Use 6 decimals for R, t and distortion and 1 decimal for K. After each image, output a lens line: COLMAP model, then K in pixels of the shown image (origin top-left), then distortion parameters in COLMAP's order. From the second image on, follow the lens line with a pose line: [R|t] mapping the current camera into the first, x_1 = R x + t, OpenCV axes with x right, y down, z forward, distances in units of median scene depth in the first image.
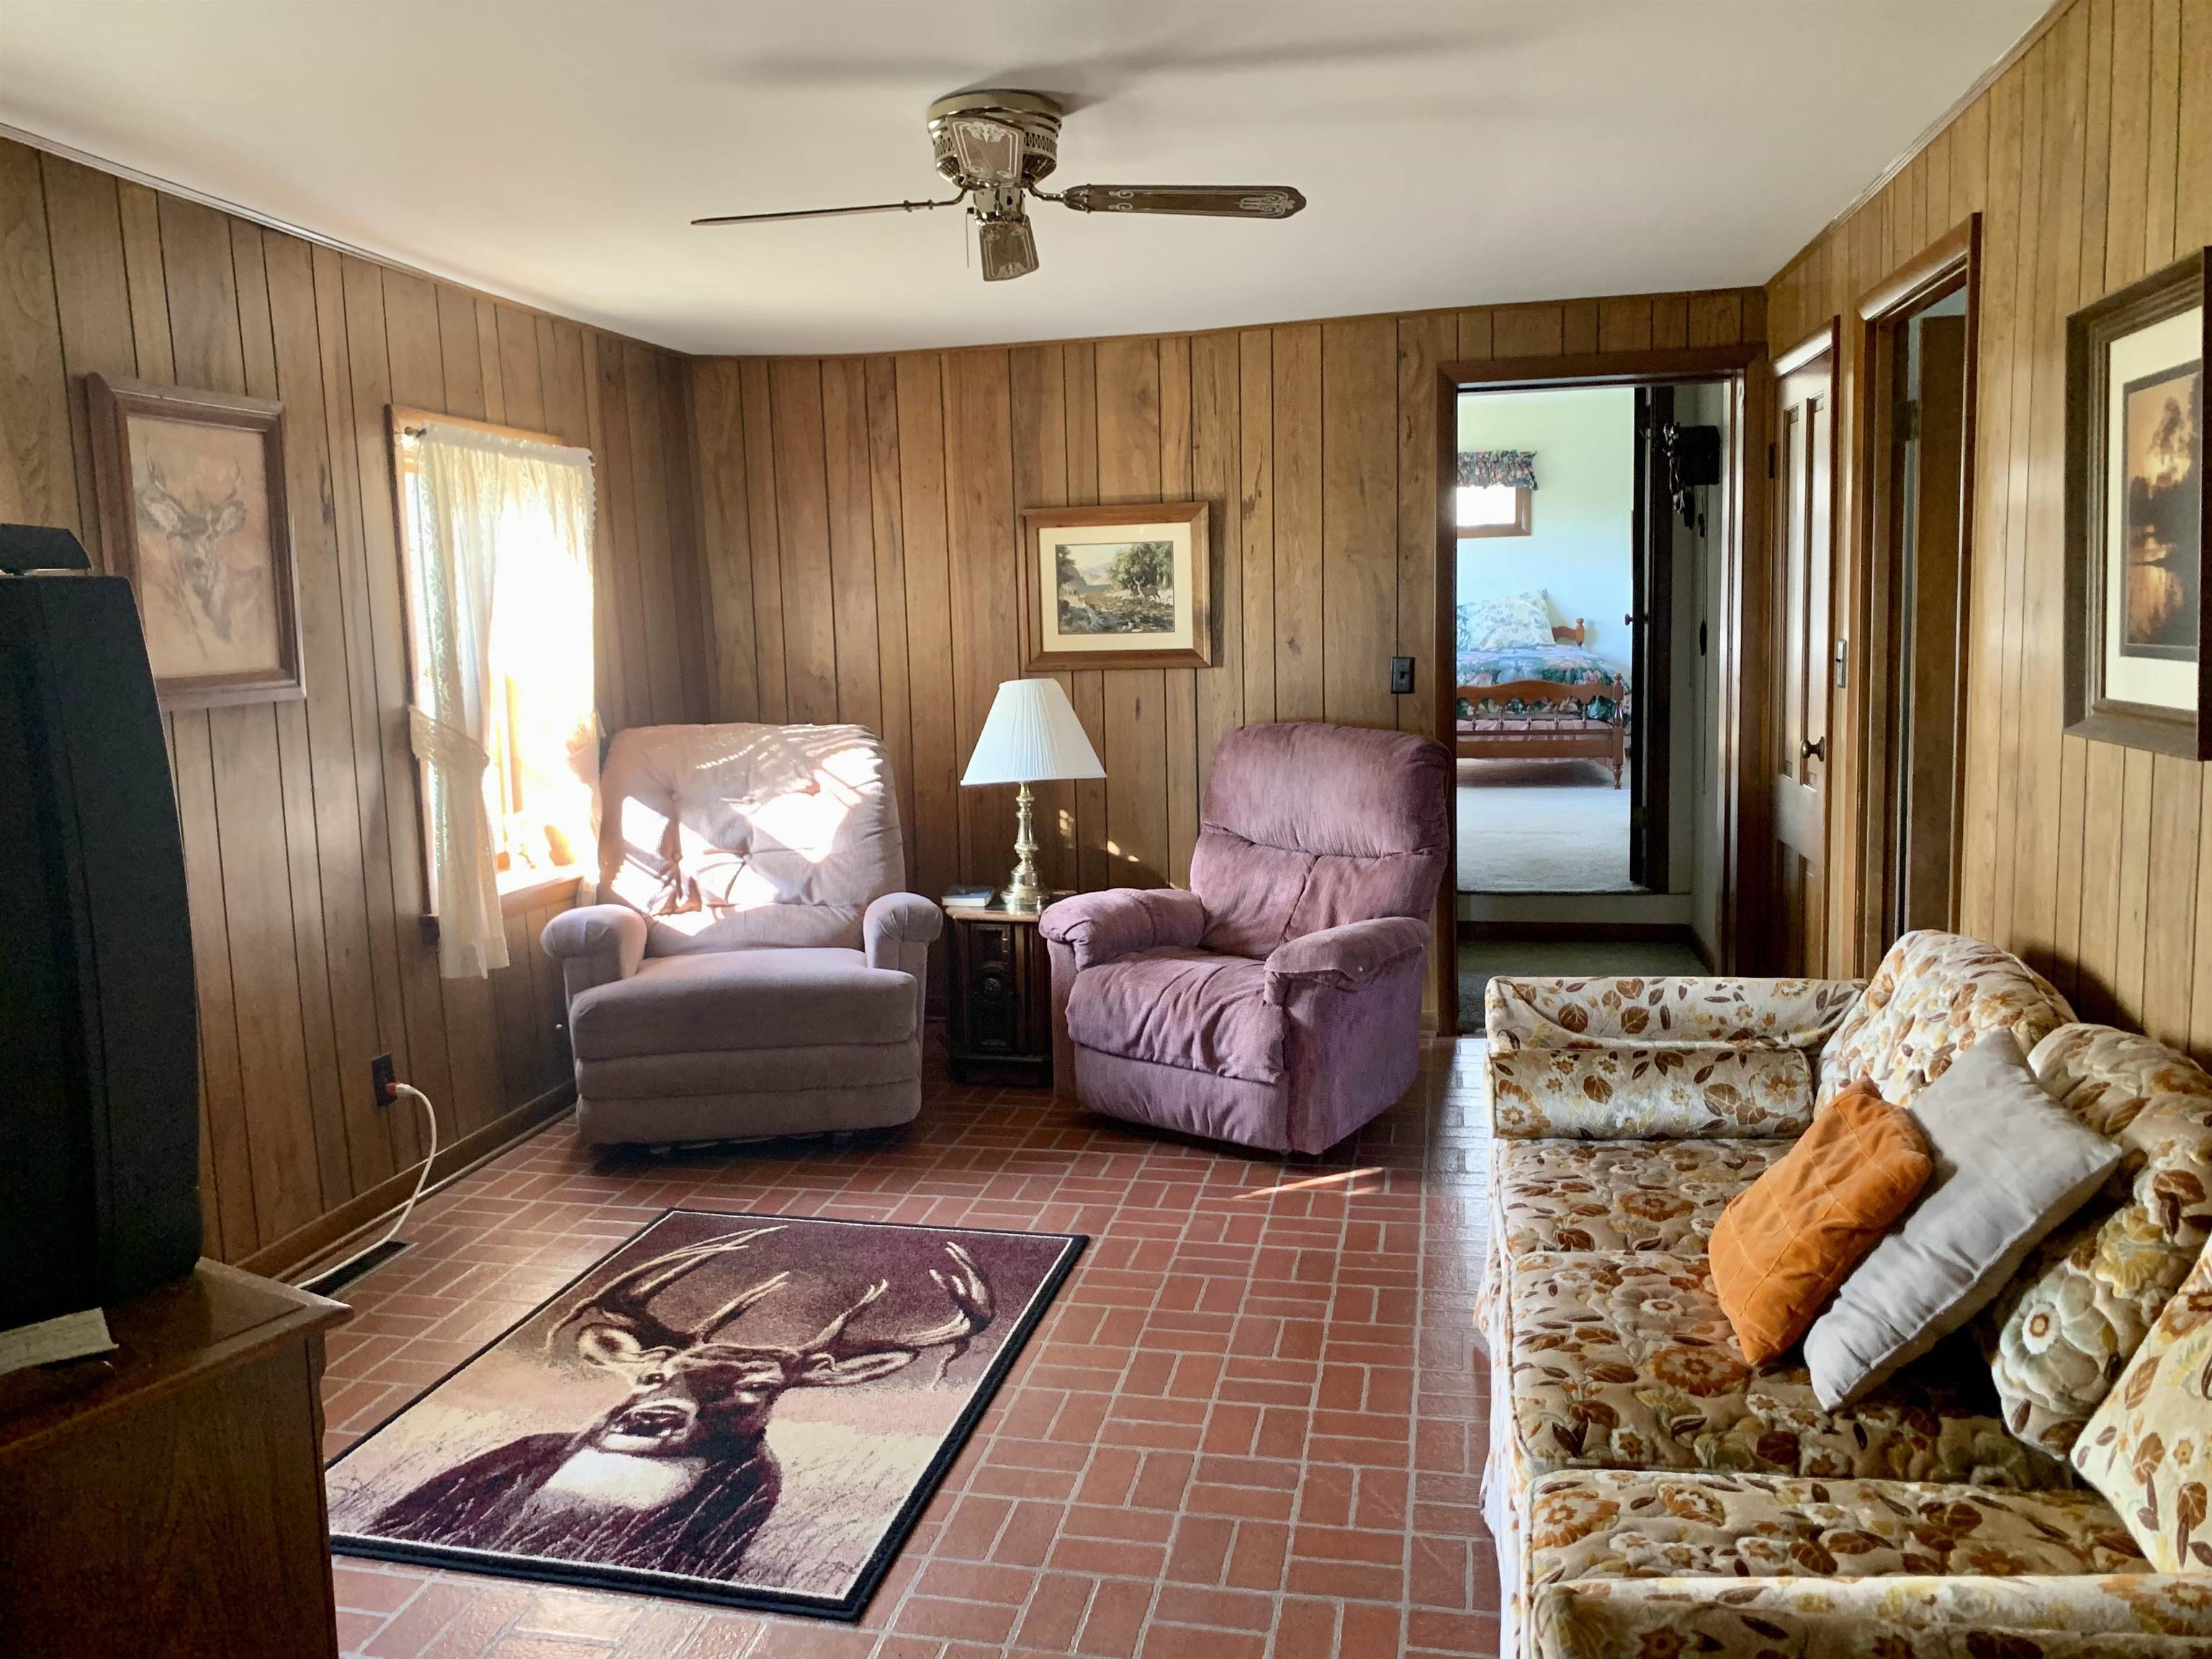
lens RADIAL K [[1710.9, 0, 1089.9], [0, 1710.9, 815.1], [0, 0, 1]] dist [-0.000760, -0.004852]
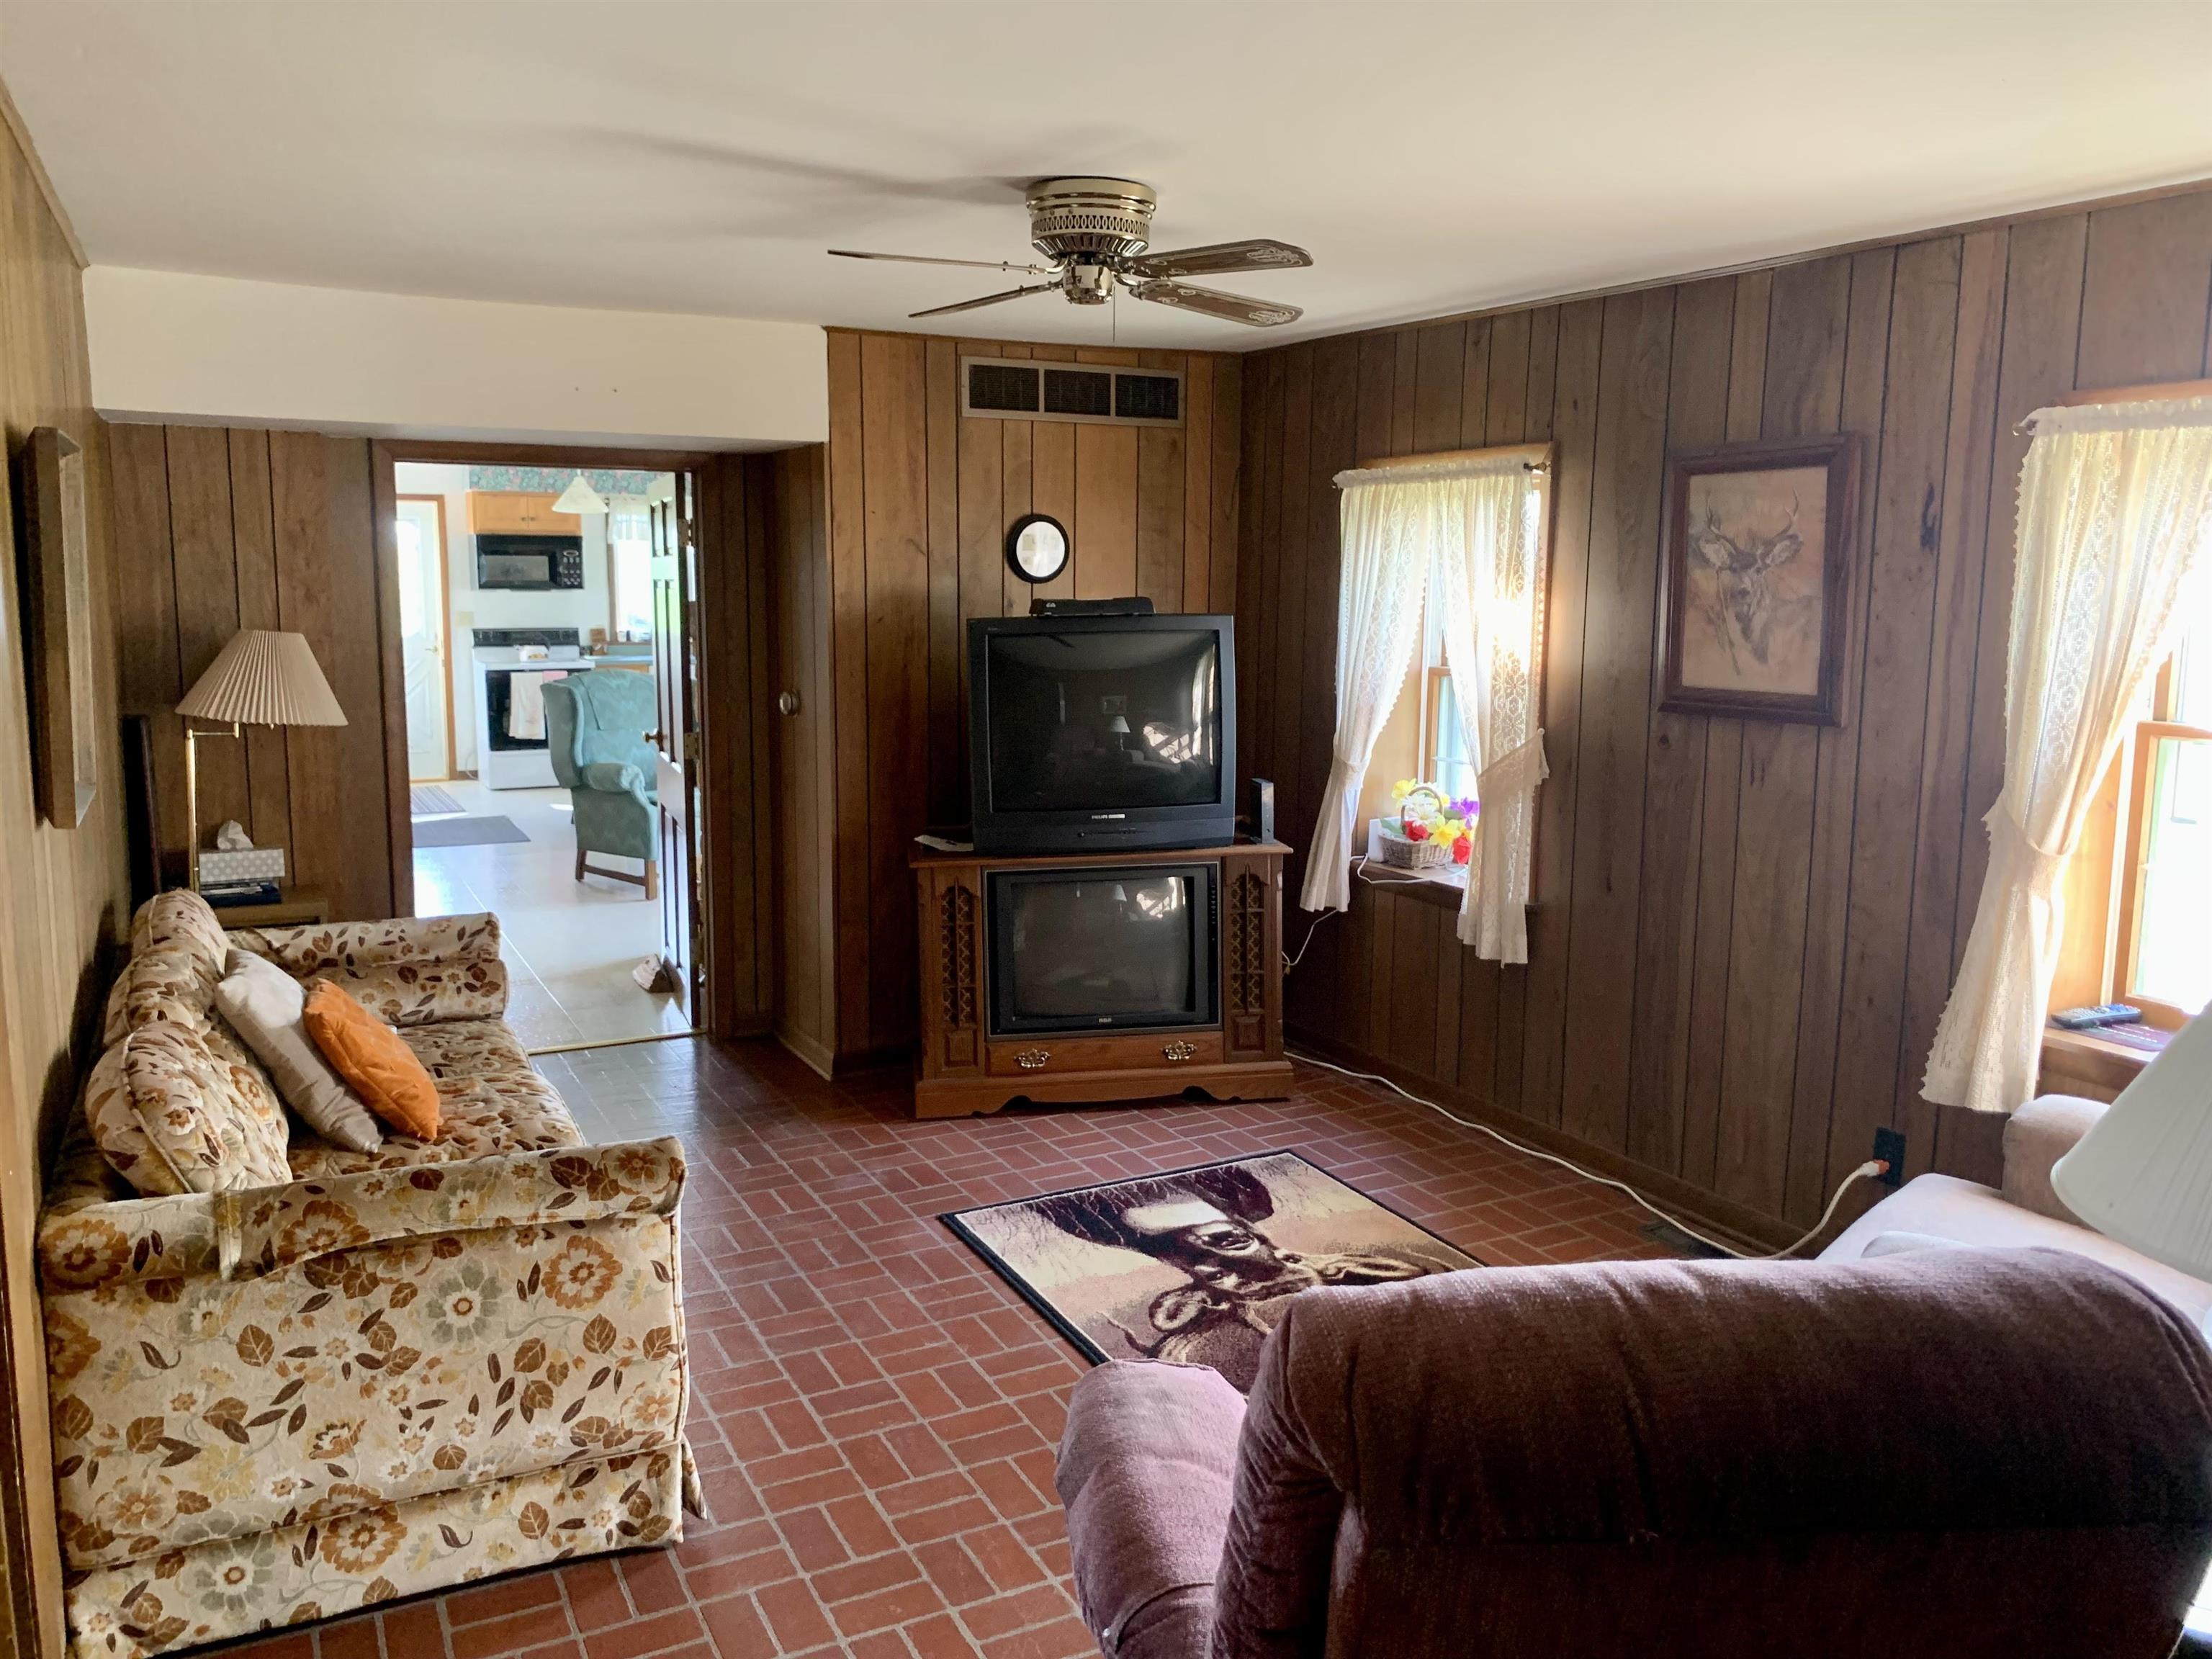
lens RADIAL K [[1710.9, 0, 1092.4], [0, 1710.9, 834.1], [0, 0, 1]] dist [-0.000760, -0.004852]
pose [[-0.781379, 0.120172, -0.612376, 0.569706], [-0.057427, 0.963274, 0.262308, -0.281559], [0.621408, 0.240129, -0.745781, 1.707907]]
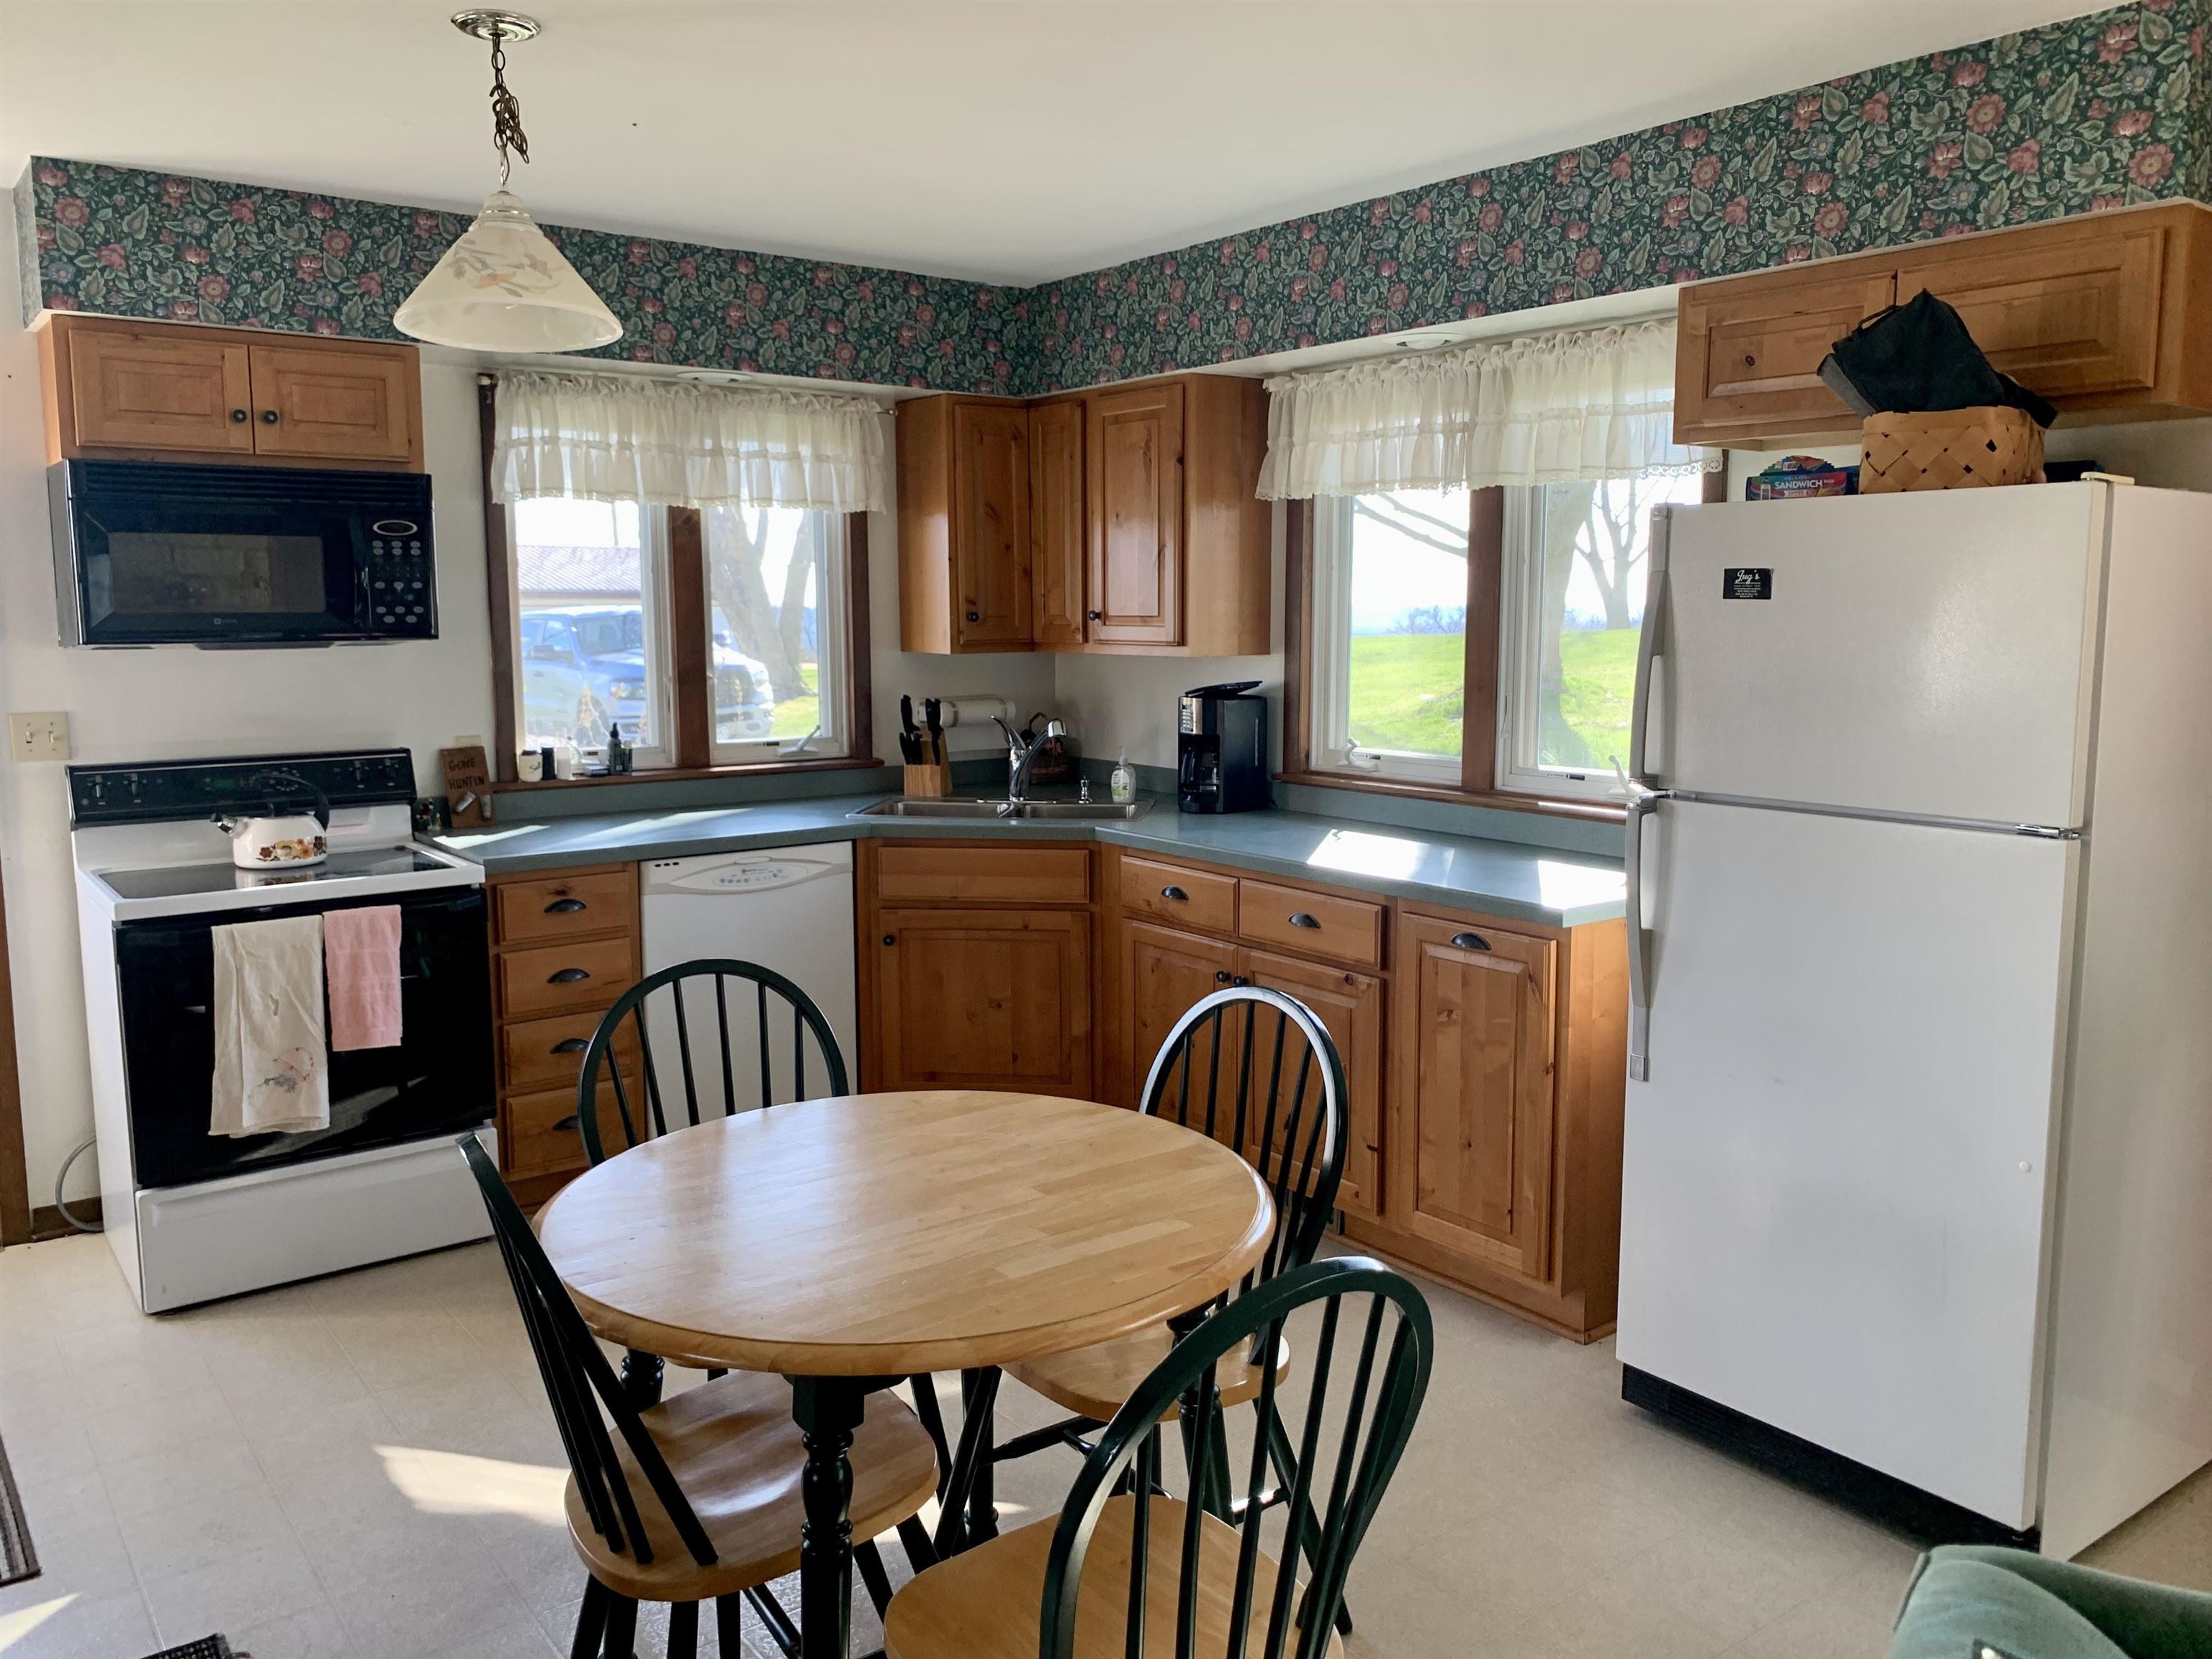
lens RADIAL K [[1710.9, 0, 1106.3], [0, 1710.9, 827.8], [0, 0, 1]] dist [-0.000760, -0.004852]
pose [[-0.652923, 0.135661, -0.745176, 0.175984], [-0.077633, 0.966662, 0.244005, -0.134641], [0.753435, 0.217167, -0.620624, 0.592201]]
